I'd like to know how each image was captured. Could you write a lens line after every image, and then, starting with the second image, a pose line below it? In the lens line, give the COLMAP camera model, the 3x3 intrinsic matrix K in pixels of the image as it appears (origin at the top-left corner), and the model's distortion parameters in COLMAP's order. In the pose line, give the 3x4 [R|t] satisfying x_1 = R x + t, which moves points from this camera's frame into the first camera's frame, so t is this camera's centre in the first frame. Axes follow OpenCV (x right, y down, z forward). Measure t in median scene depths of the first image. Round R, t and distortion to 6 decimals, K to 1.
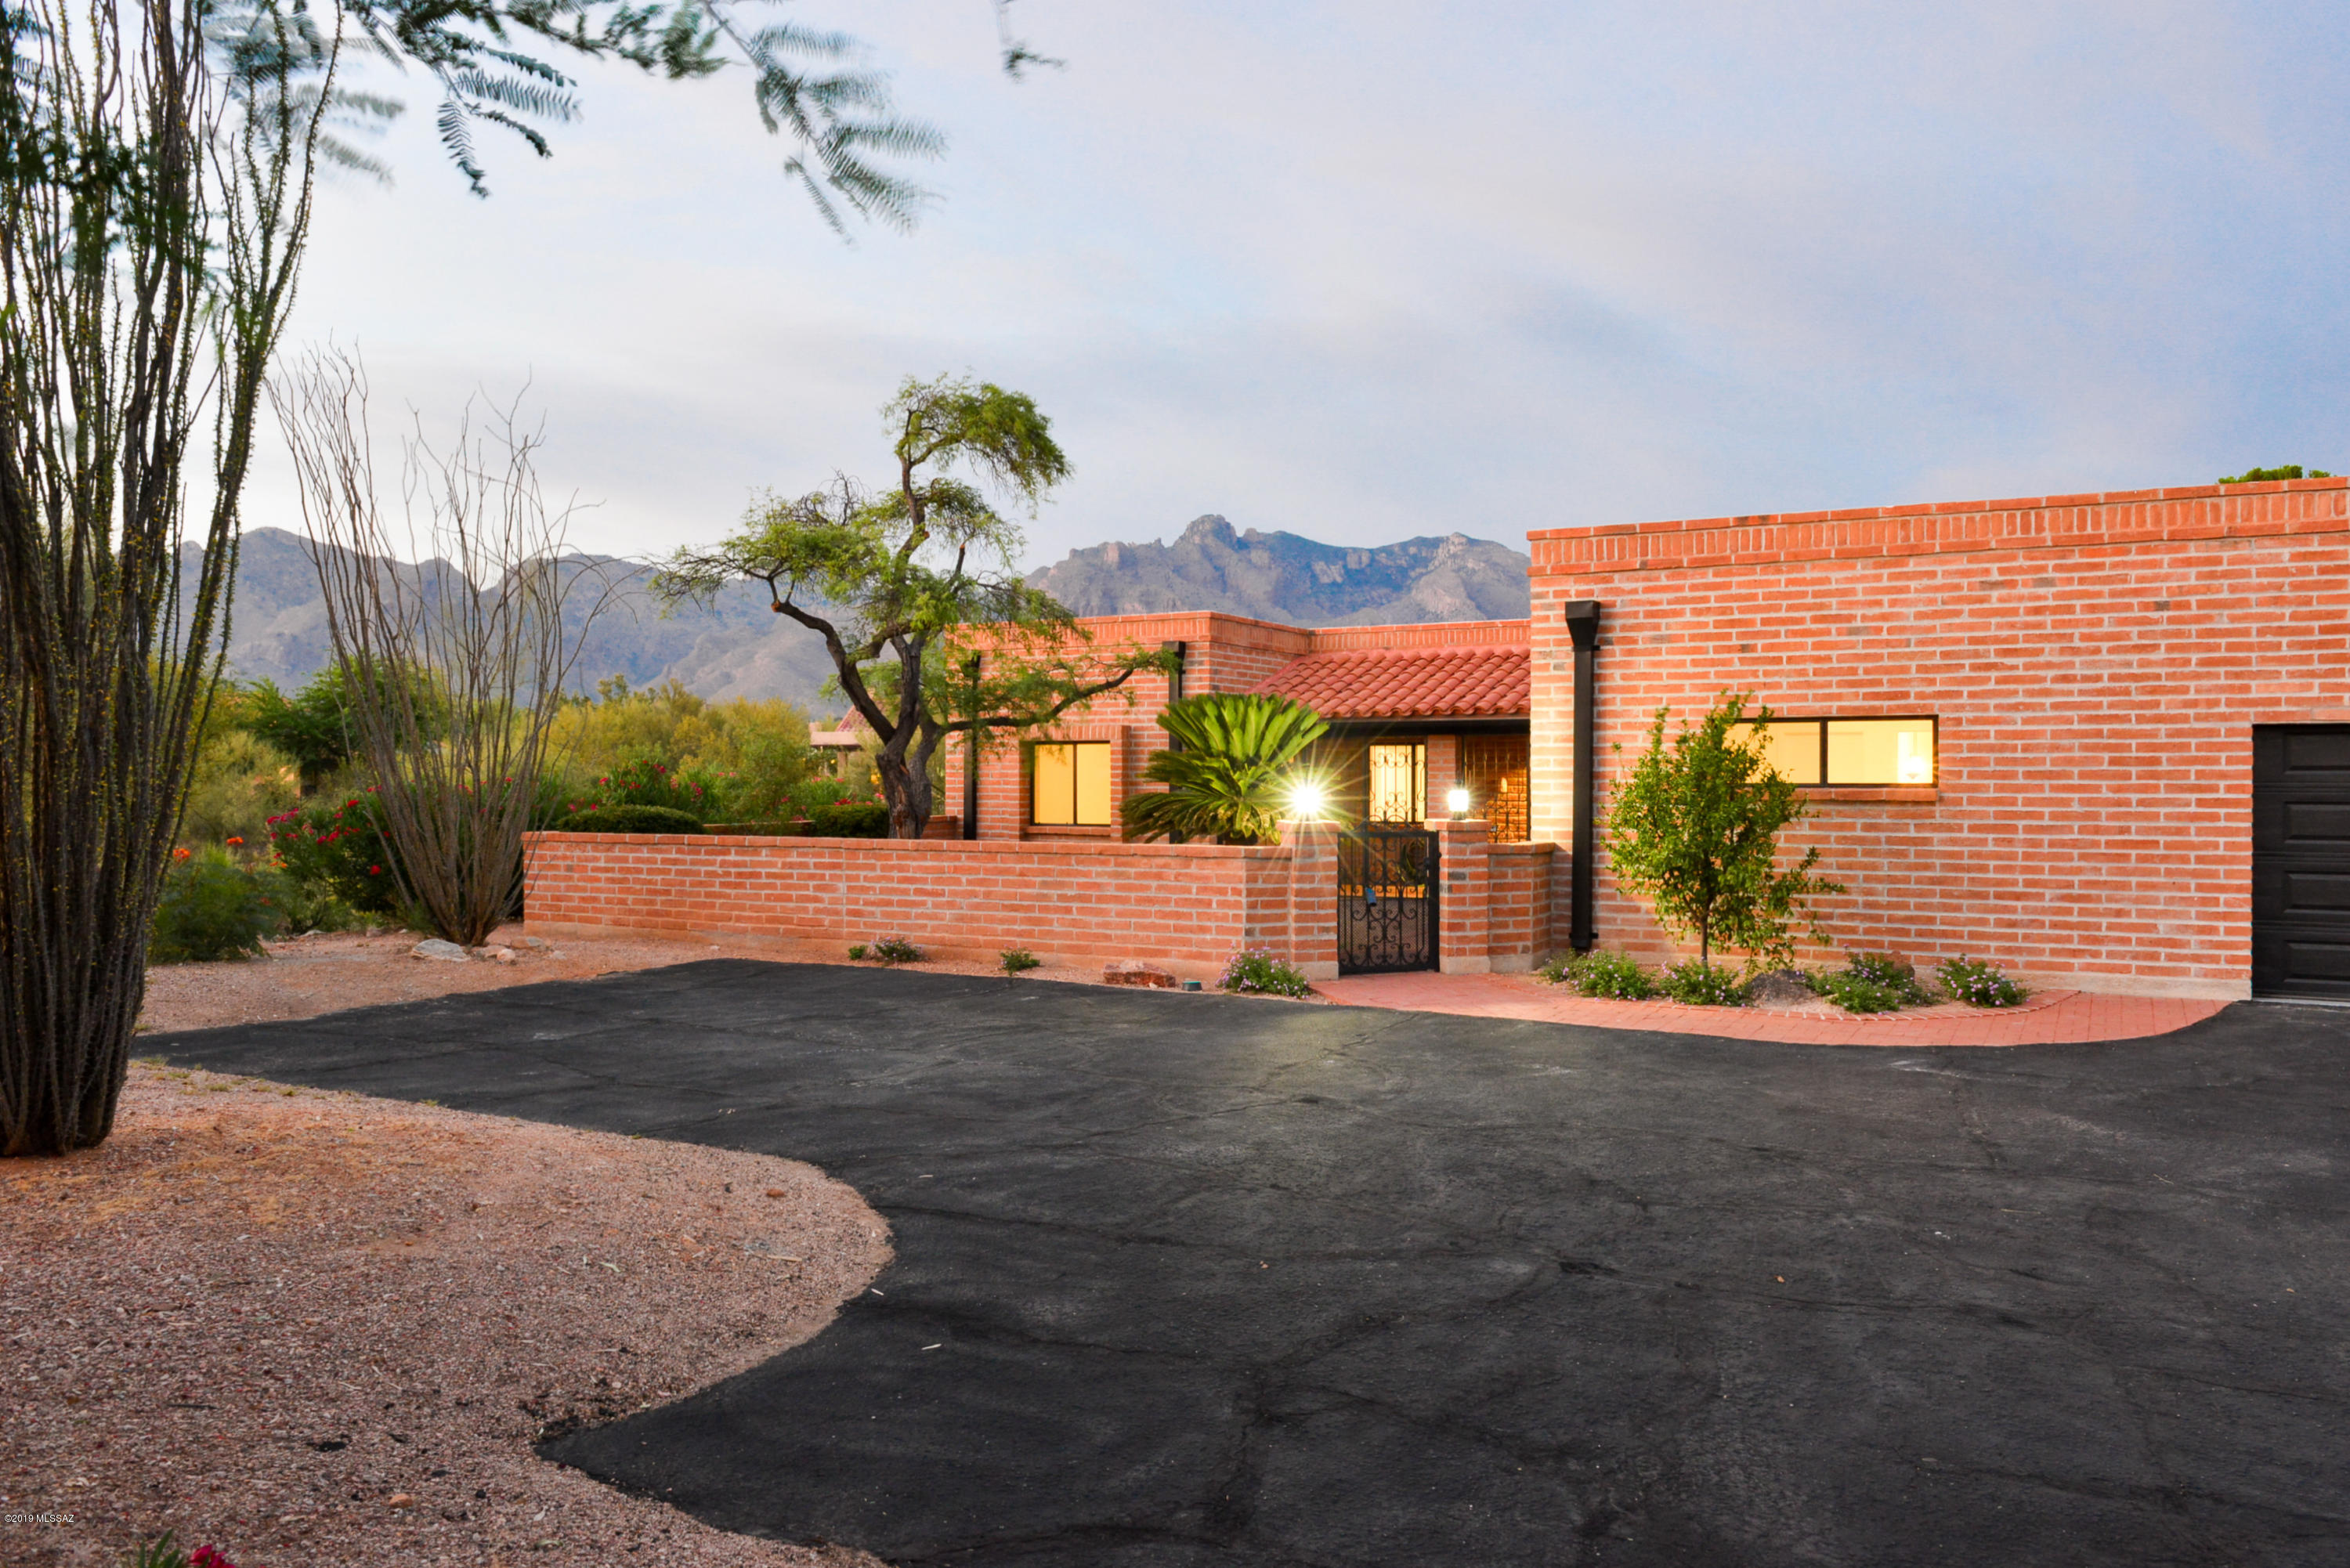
lens RADIAL K [[1700.8, 0, 1173.9], [0, 1700.8, 788.0], [0, 0, 1]] dist [-0.008069, -0.008865]
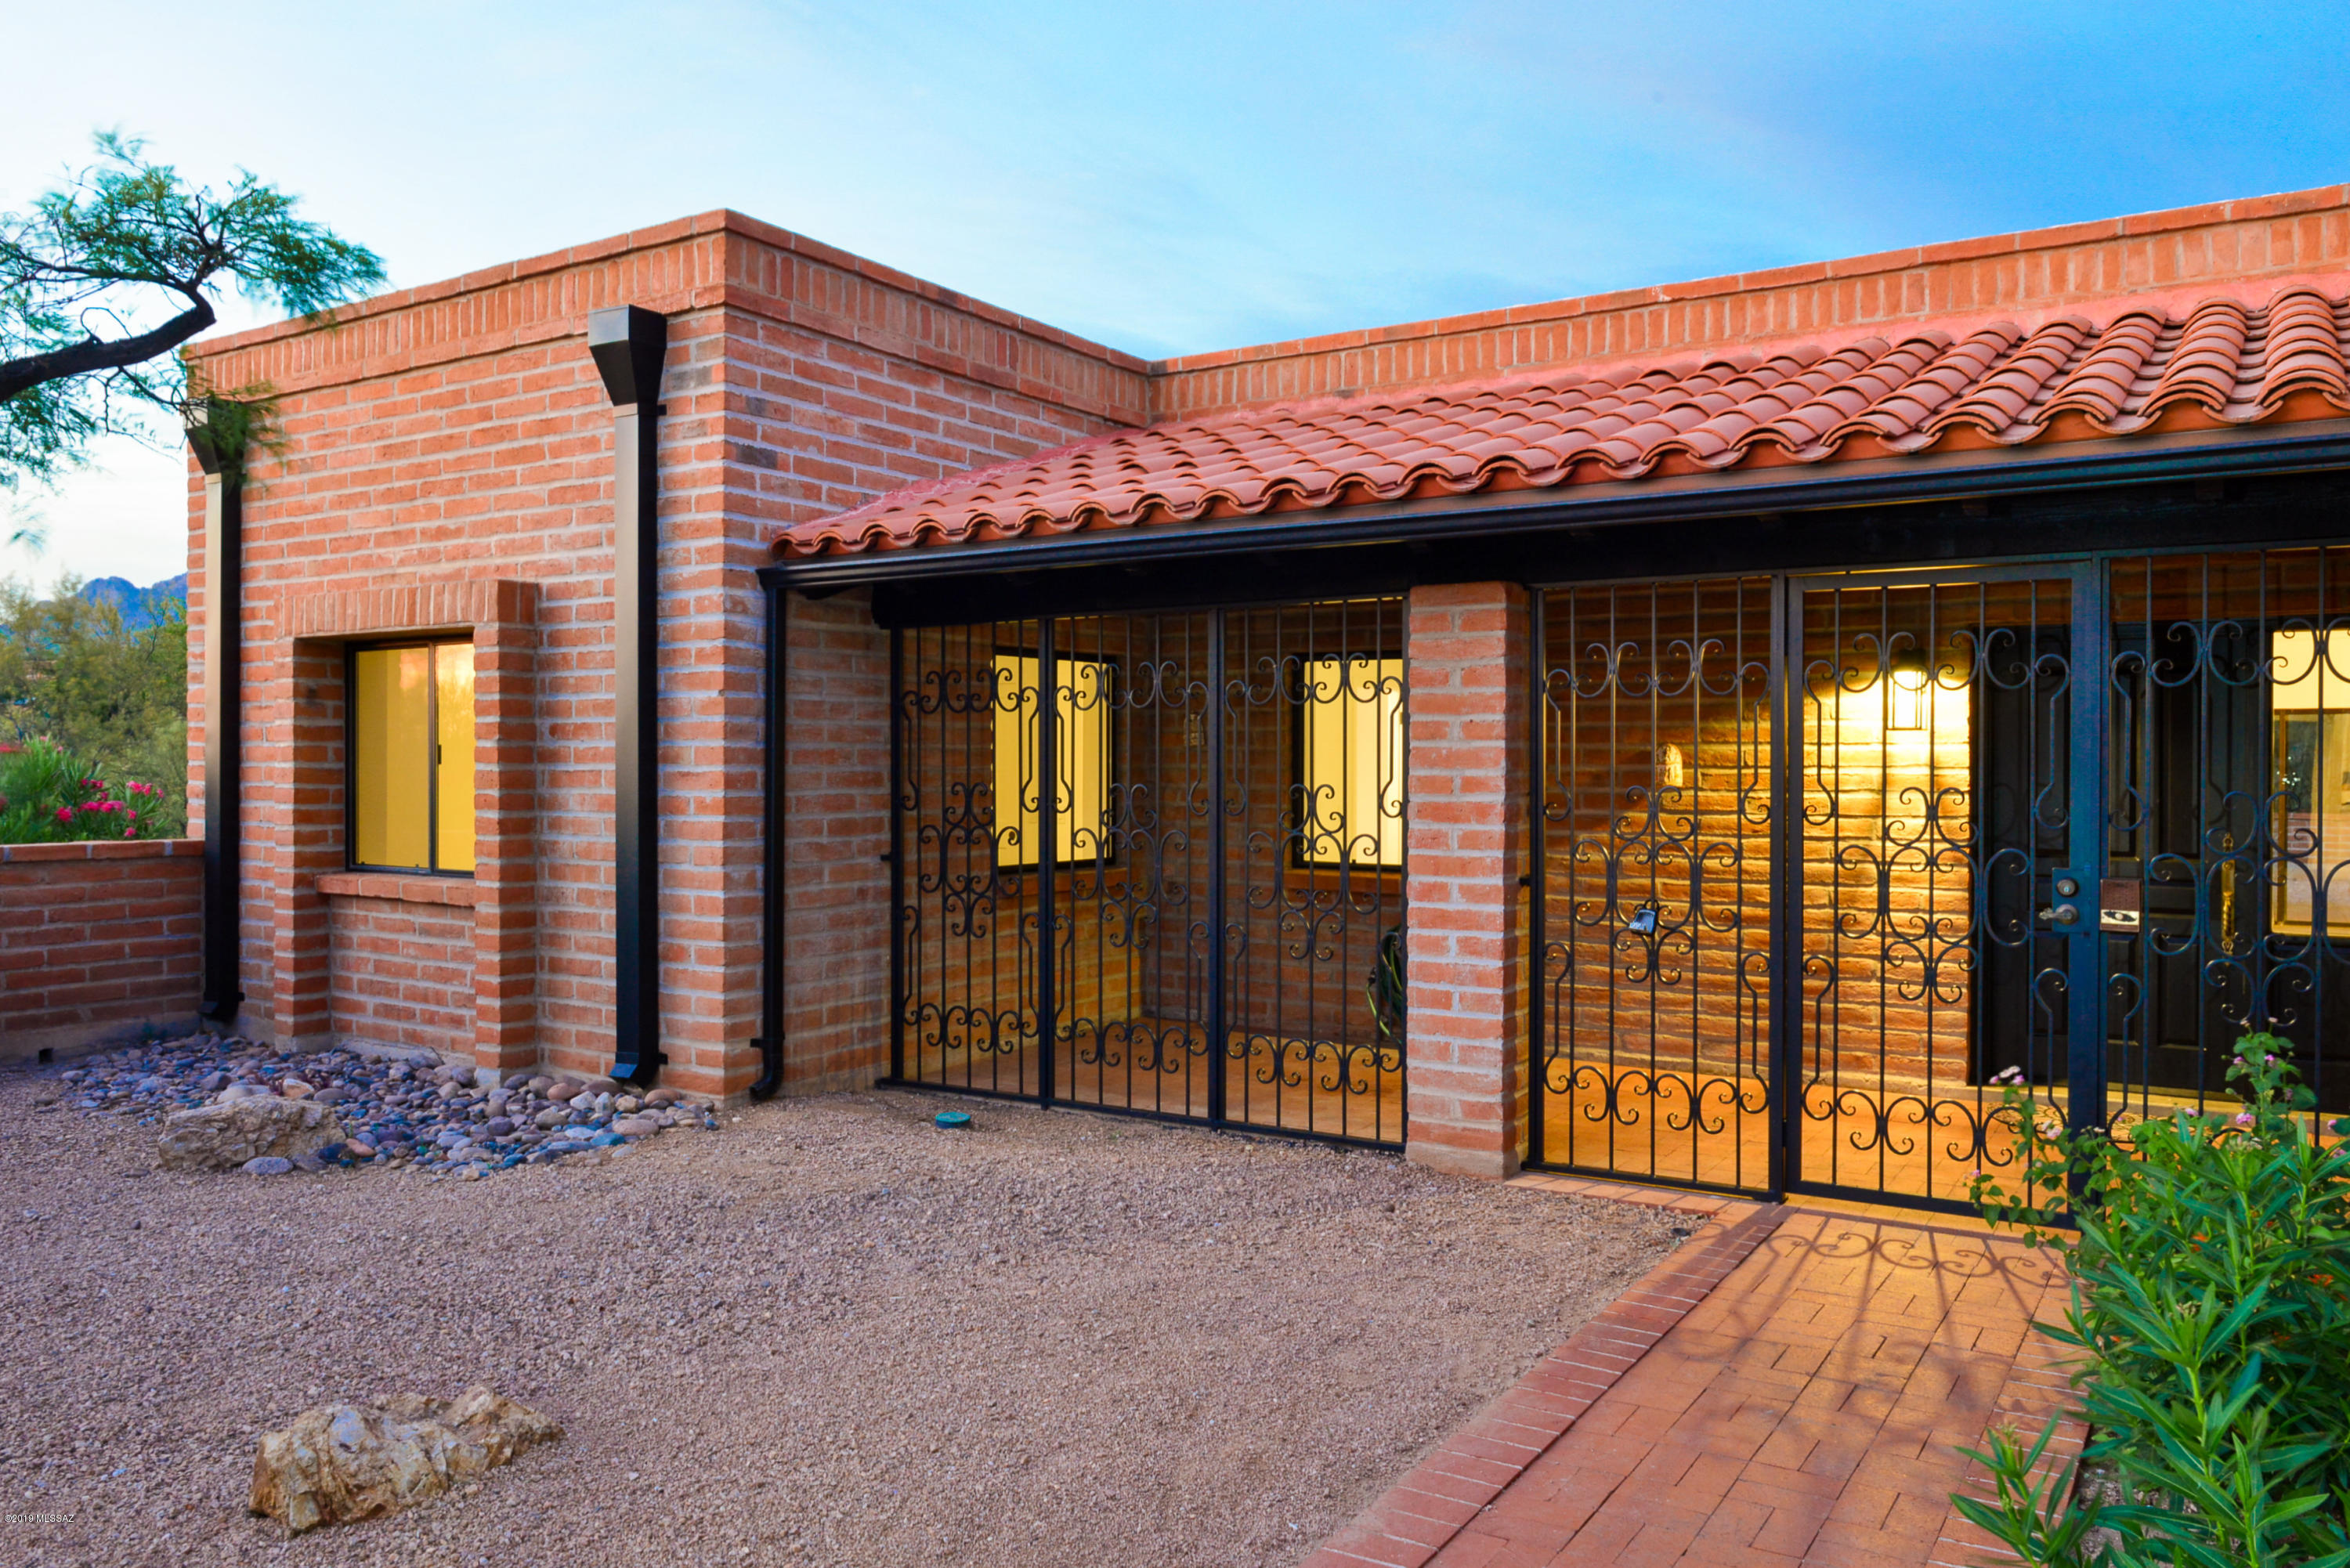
lens RADIAL K [[1700.8, 0, 1175.9], [0, 1700.8, 780.0], [0, 0, 1]] dist [-0.008069, -0.008865]
pose [[0.997523, 0.005934, -0.070087, 0.194378], [-0.005845, 0.999982, 0.001483, 0.001472], [0.070095, -0.001070, 0.997540, 1.056523]]
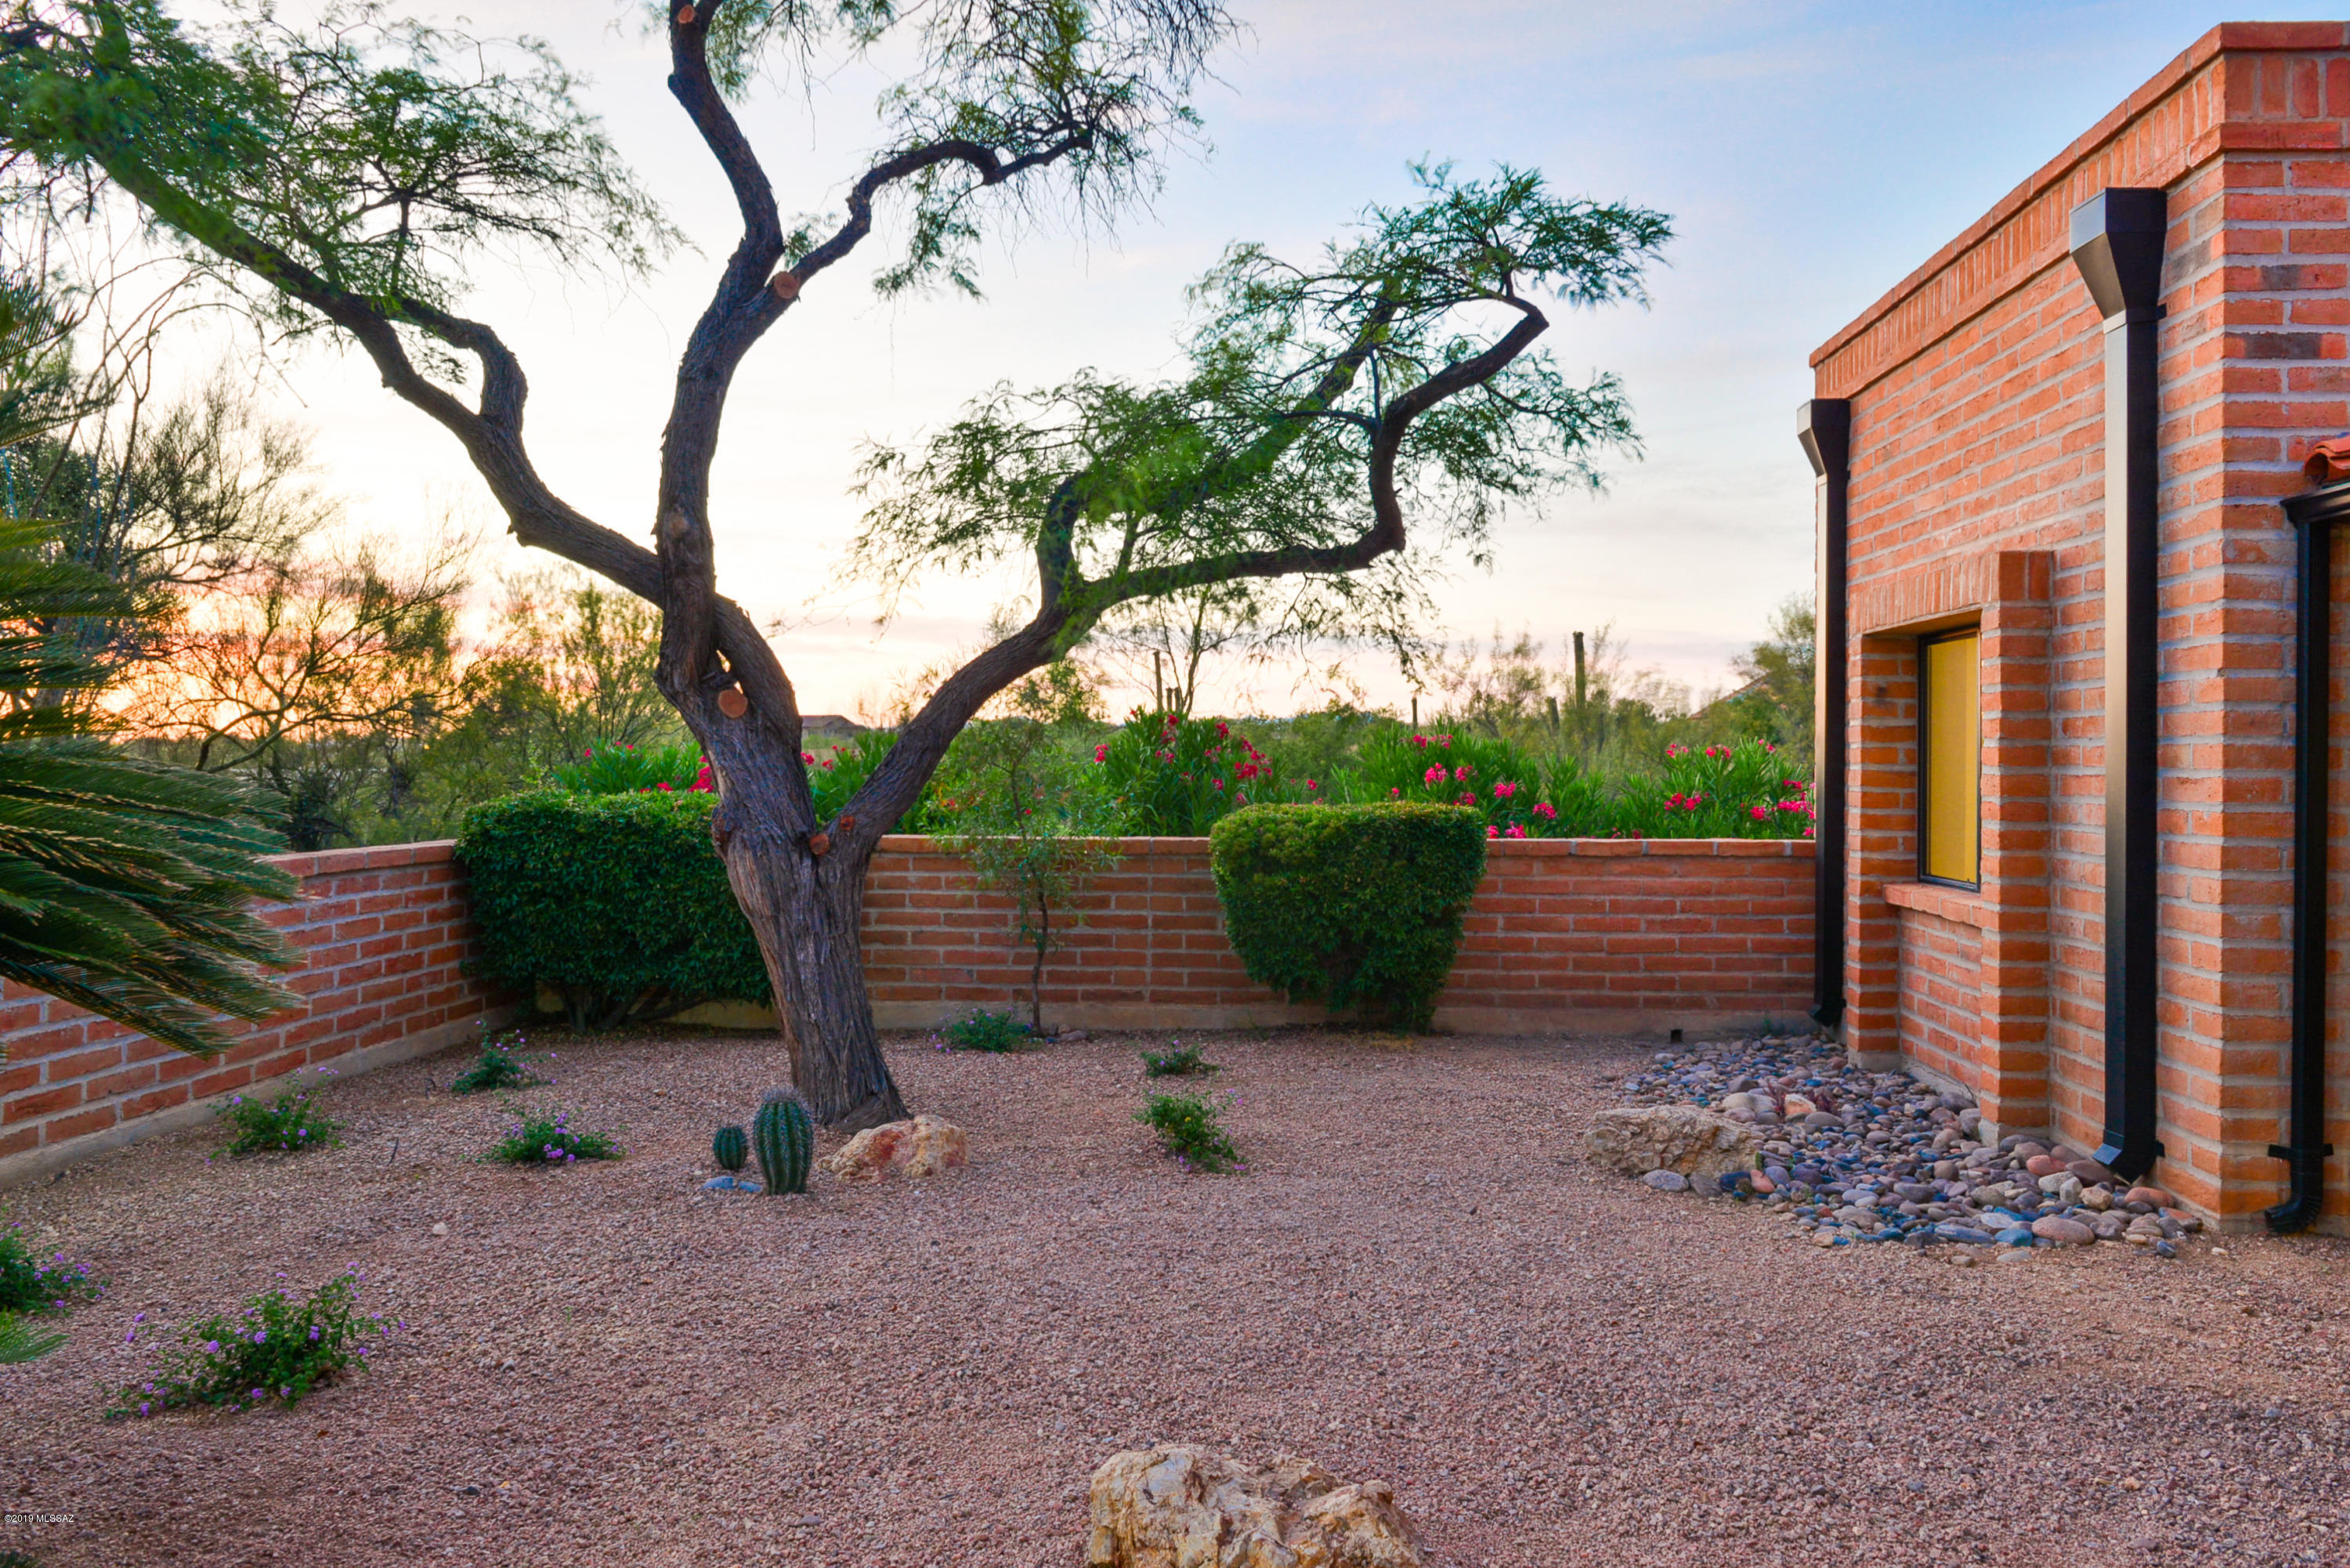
lens RADIAL K [[1700.8, 0, 1180.6], [0, 1700.8, 764.7], [0, 0, 1]] dist [-0.008069, -0.008865]
pose [[0.442248, 0.006886, -0.896866, 0.255749], [-0.012313, 0.999923, 0.001605, -0.000203], [0.896808, 0.010333, 0.442299, 1.173700]]
